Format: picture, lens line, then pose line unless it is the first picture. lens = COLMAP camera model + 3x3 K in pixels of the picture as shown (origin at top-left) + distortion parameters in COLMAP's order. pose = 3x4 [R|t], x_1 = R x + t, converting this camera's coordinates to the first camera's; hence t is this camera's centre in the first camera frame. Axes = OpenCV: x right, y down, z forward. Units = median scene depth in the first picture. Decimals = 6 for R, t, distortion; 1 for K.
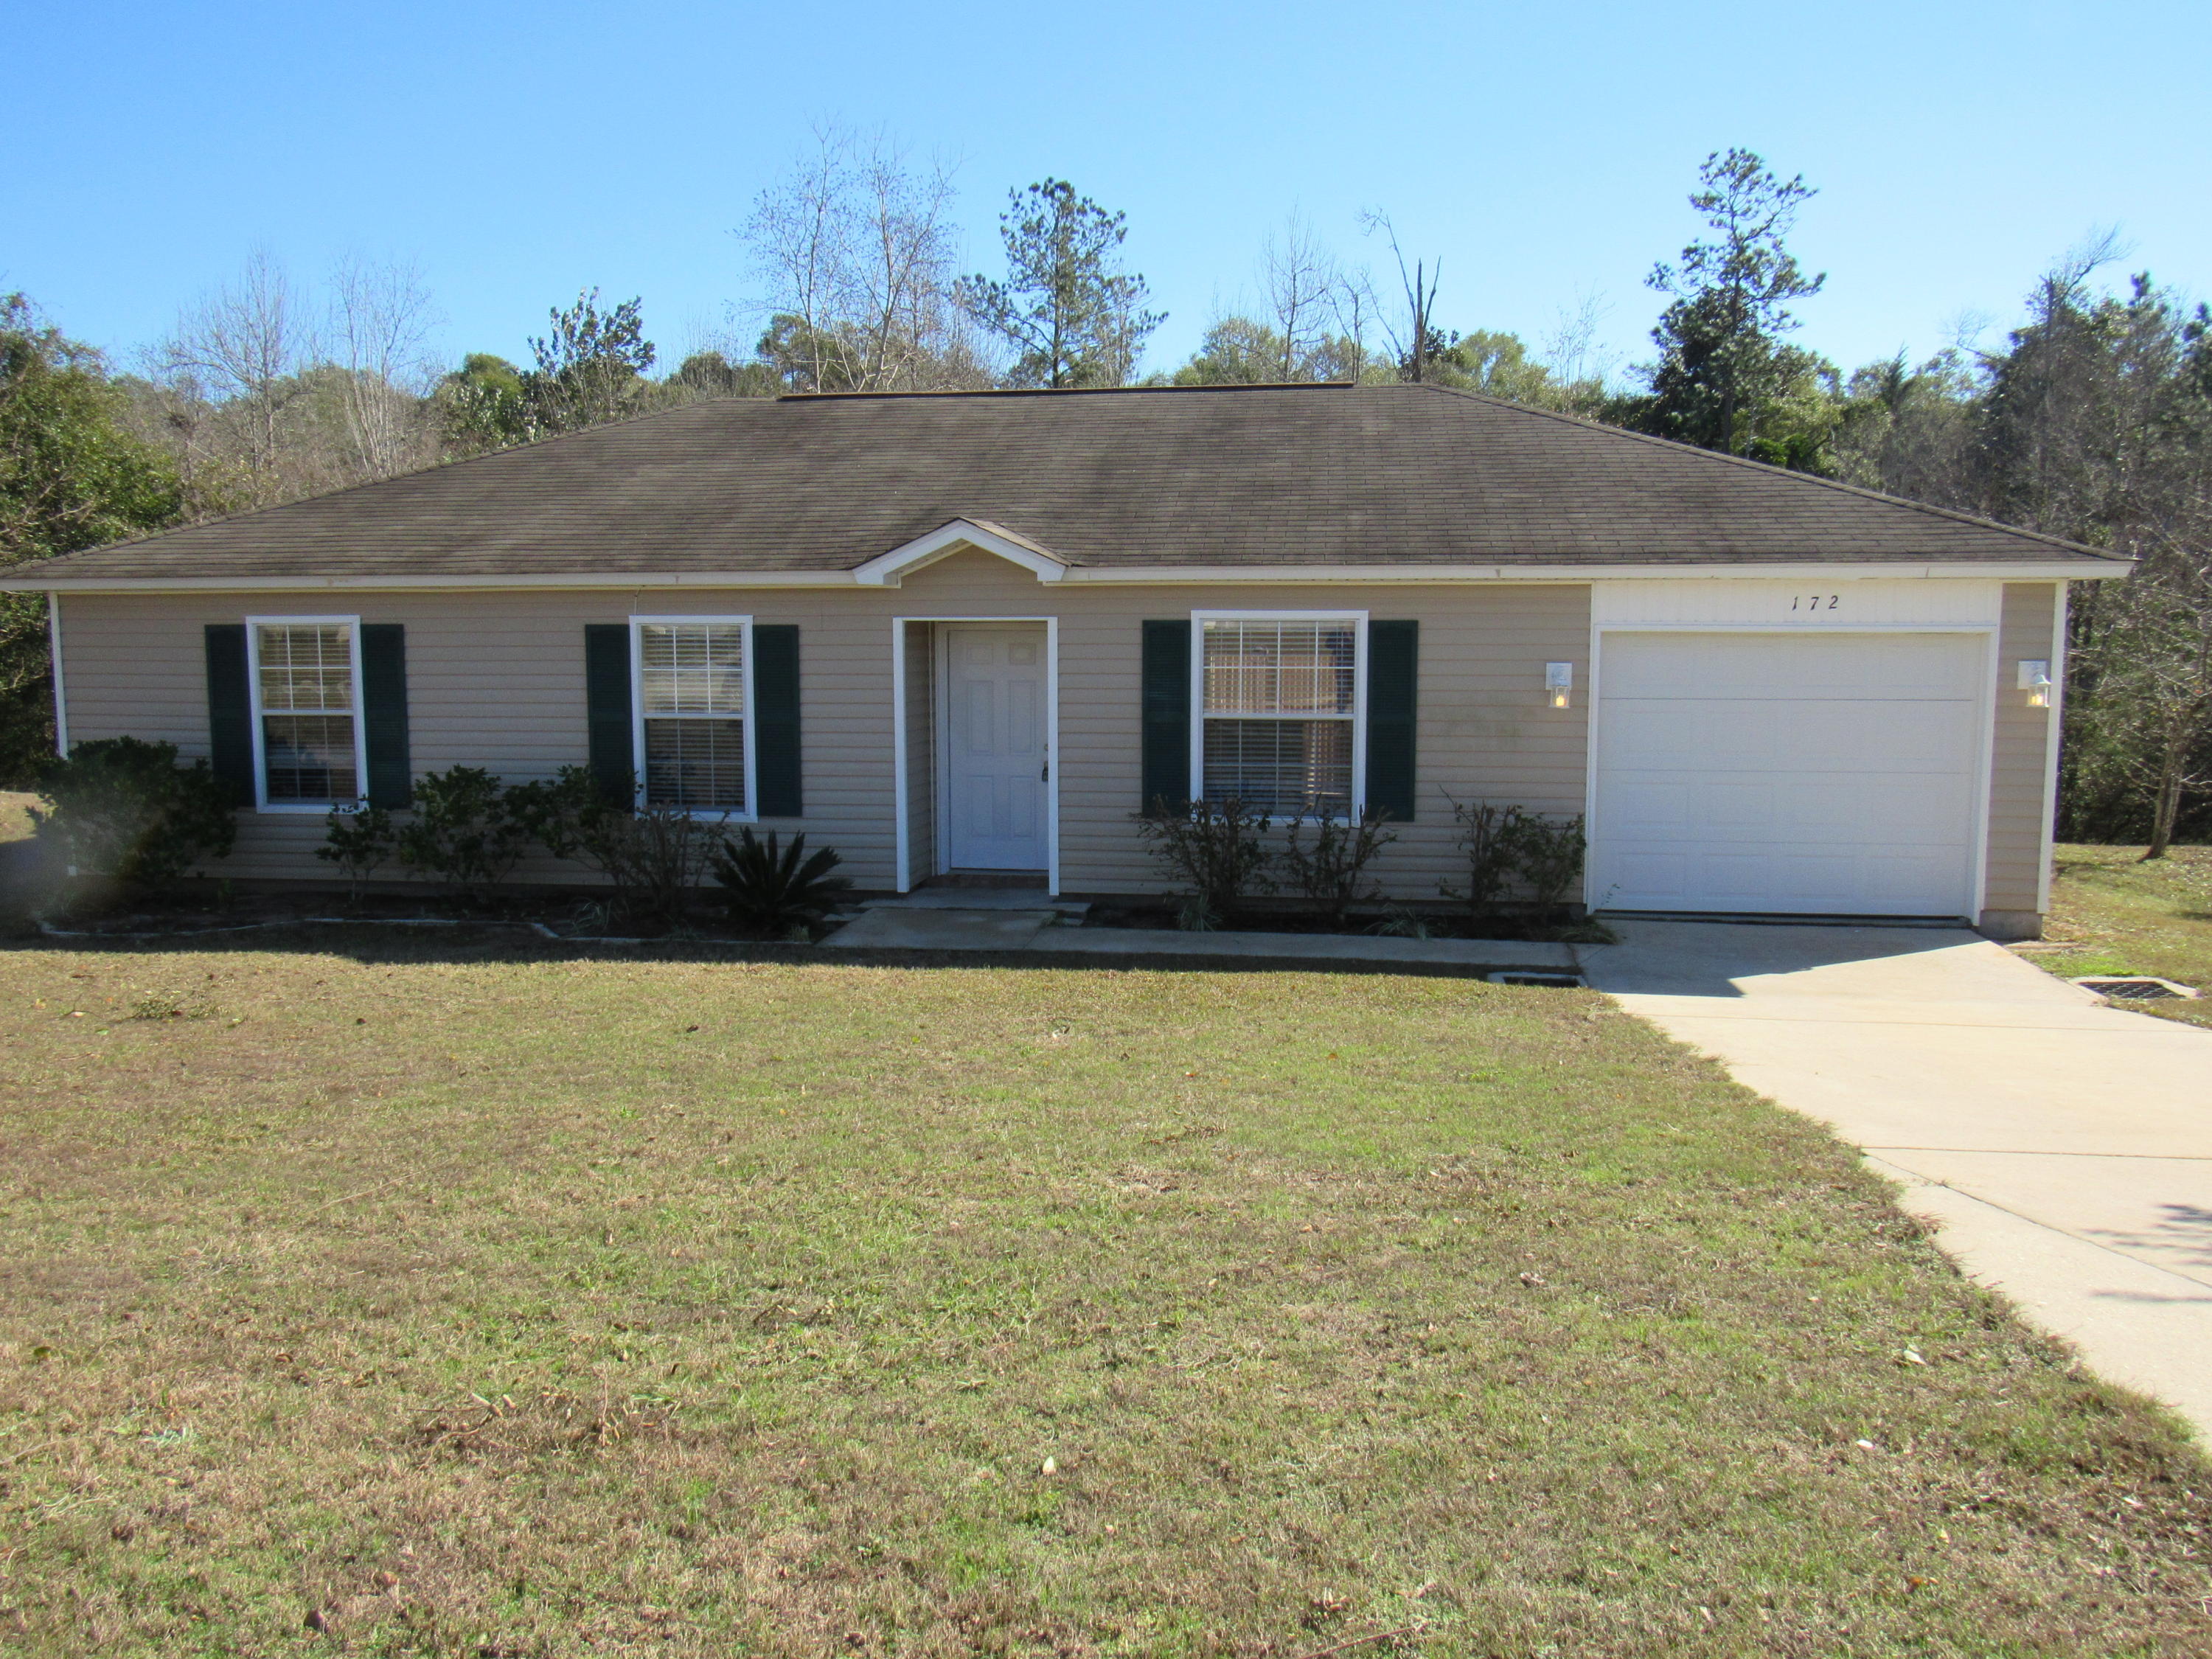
lens RADIAL K [[1708.8, 0, 1106.0], [0, 1708.8, 829.5], [0, 0, 1]] dist [-0.024686, -0.005486]
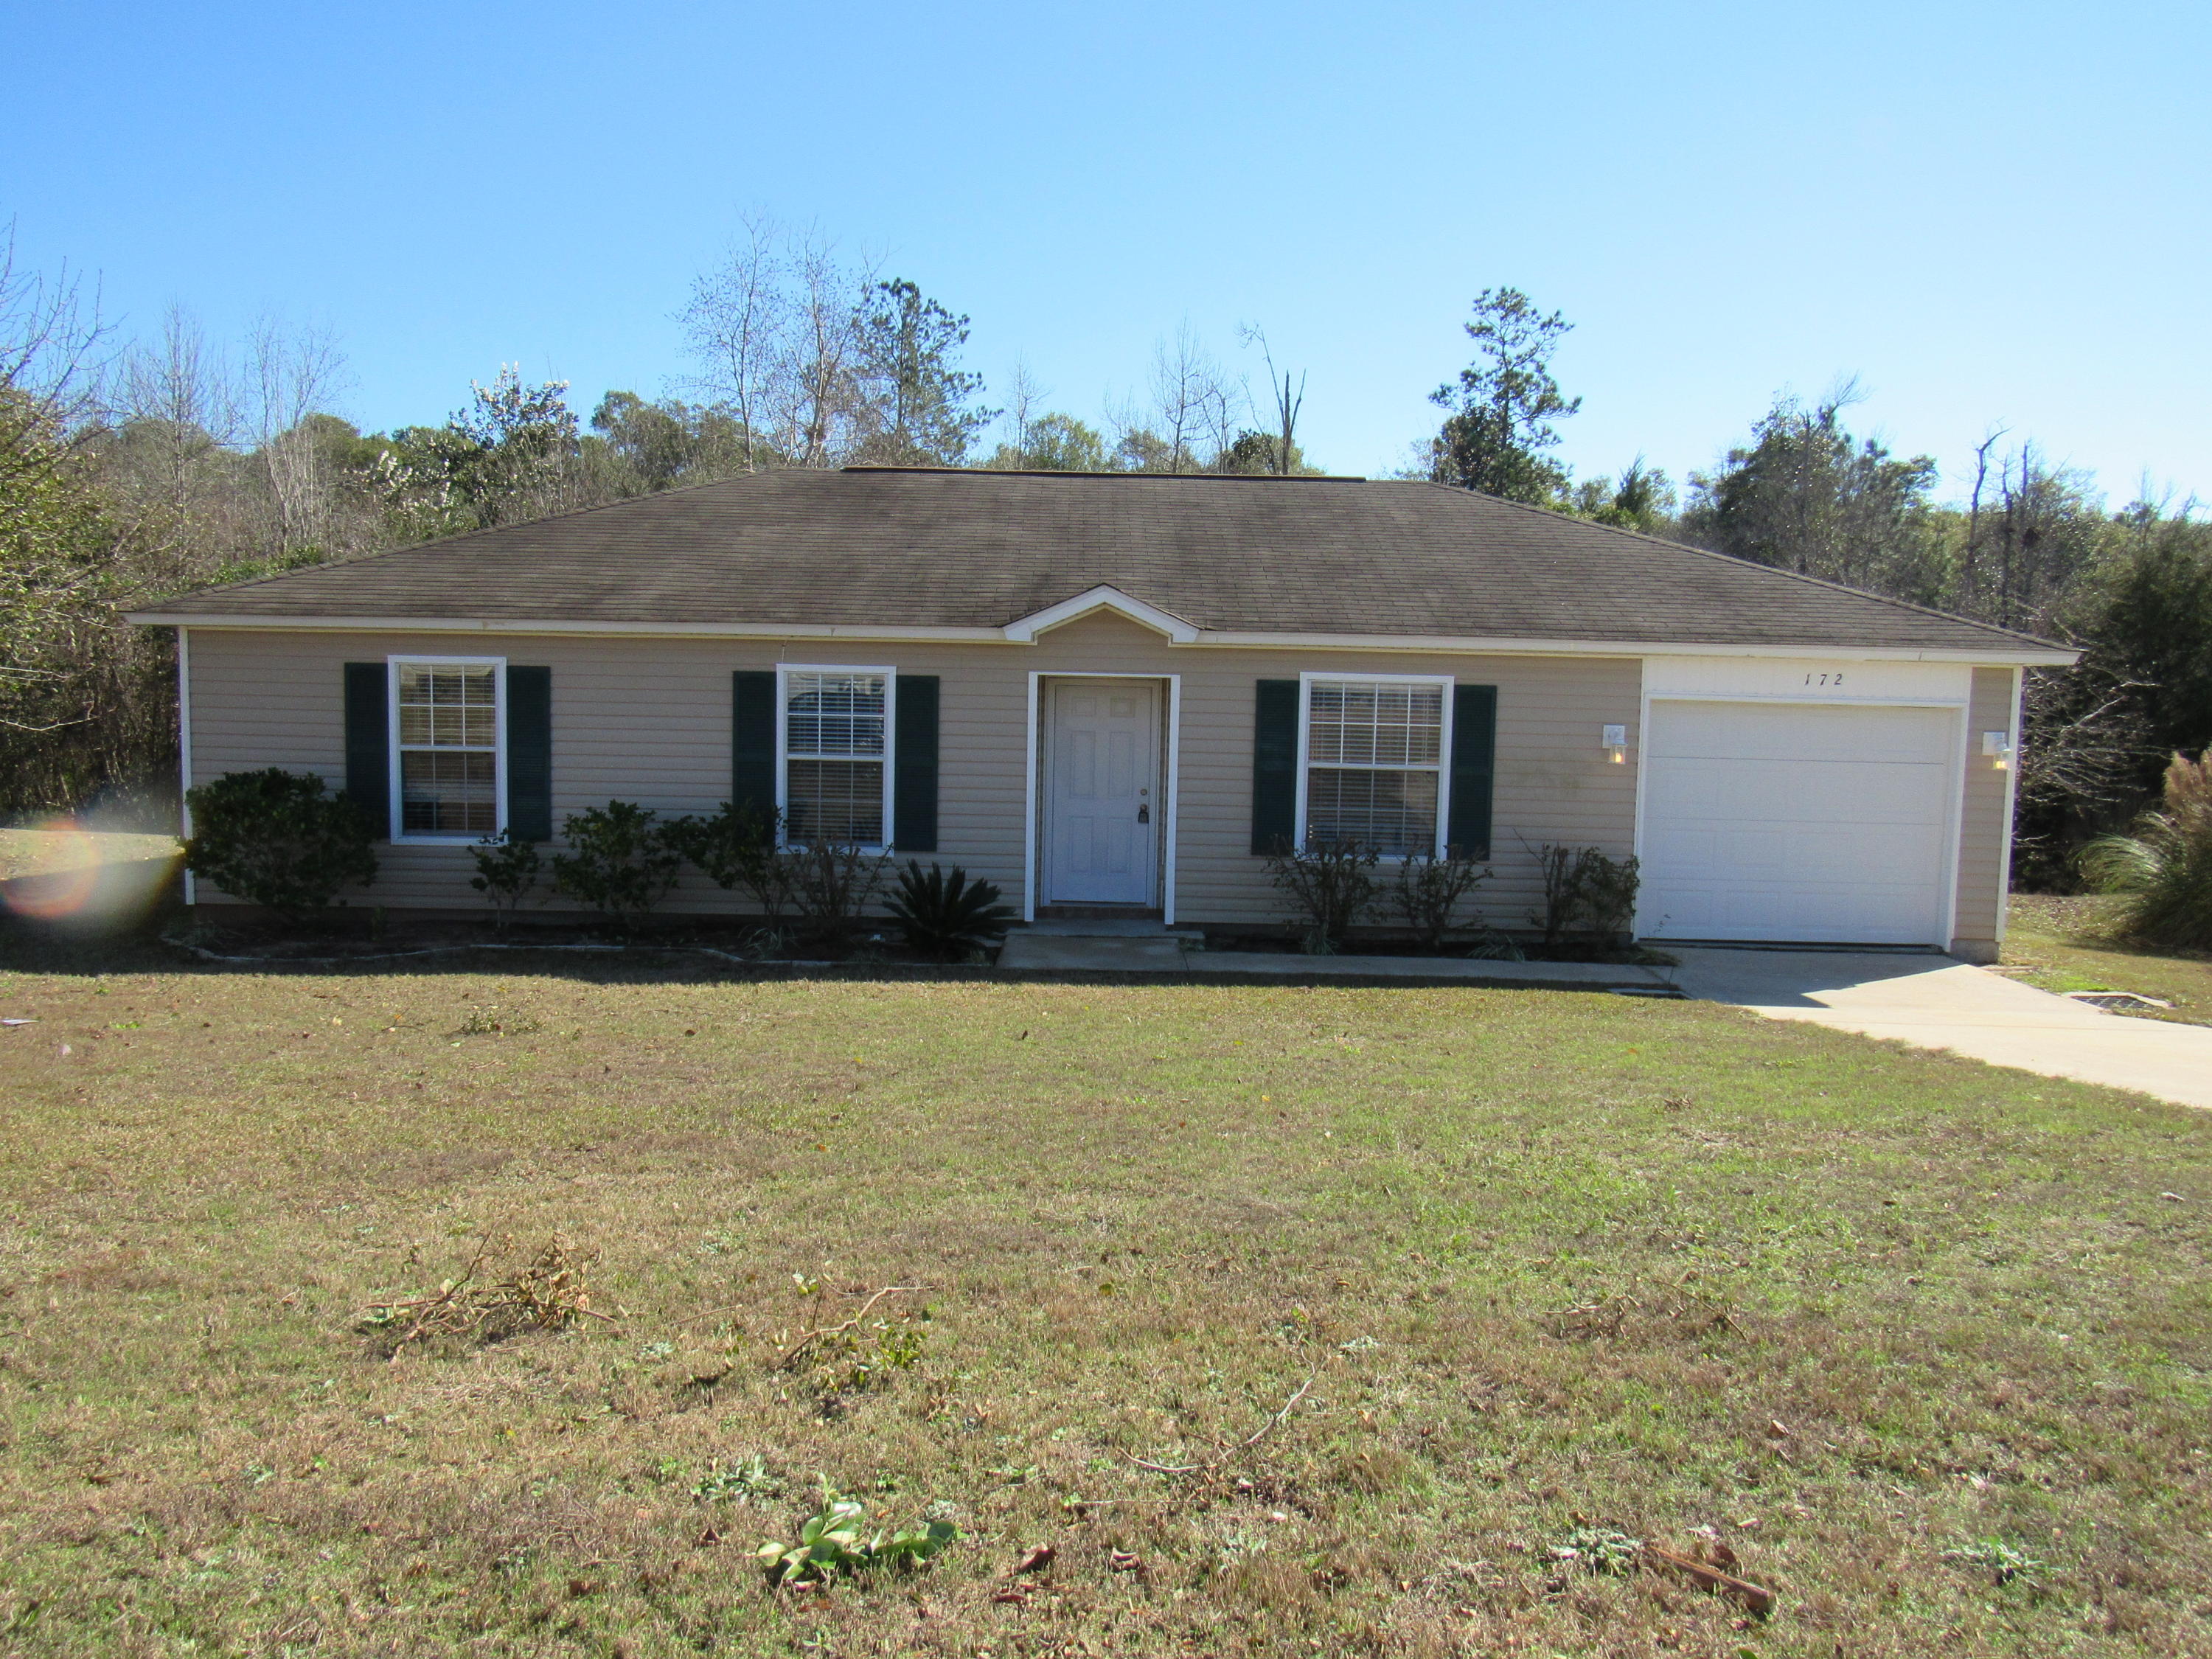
lens RADIAL K [[1574.8, 0, 1105.9], [0, 1574.8, 859.7], [0, 0, 1]] dist [-0.036372, -0.001402]
pose [[0.990592, 0.009198, 0.136536, -0.212419], [-0.007269, 0.999867, -0.014623, 0.011427], [-0.136653, 0.013493, 0.990527, -0.010271]]
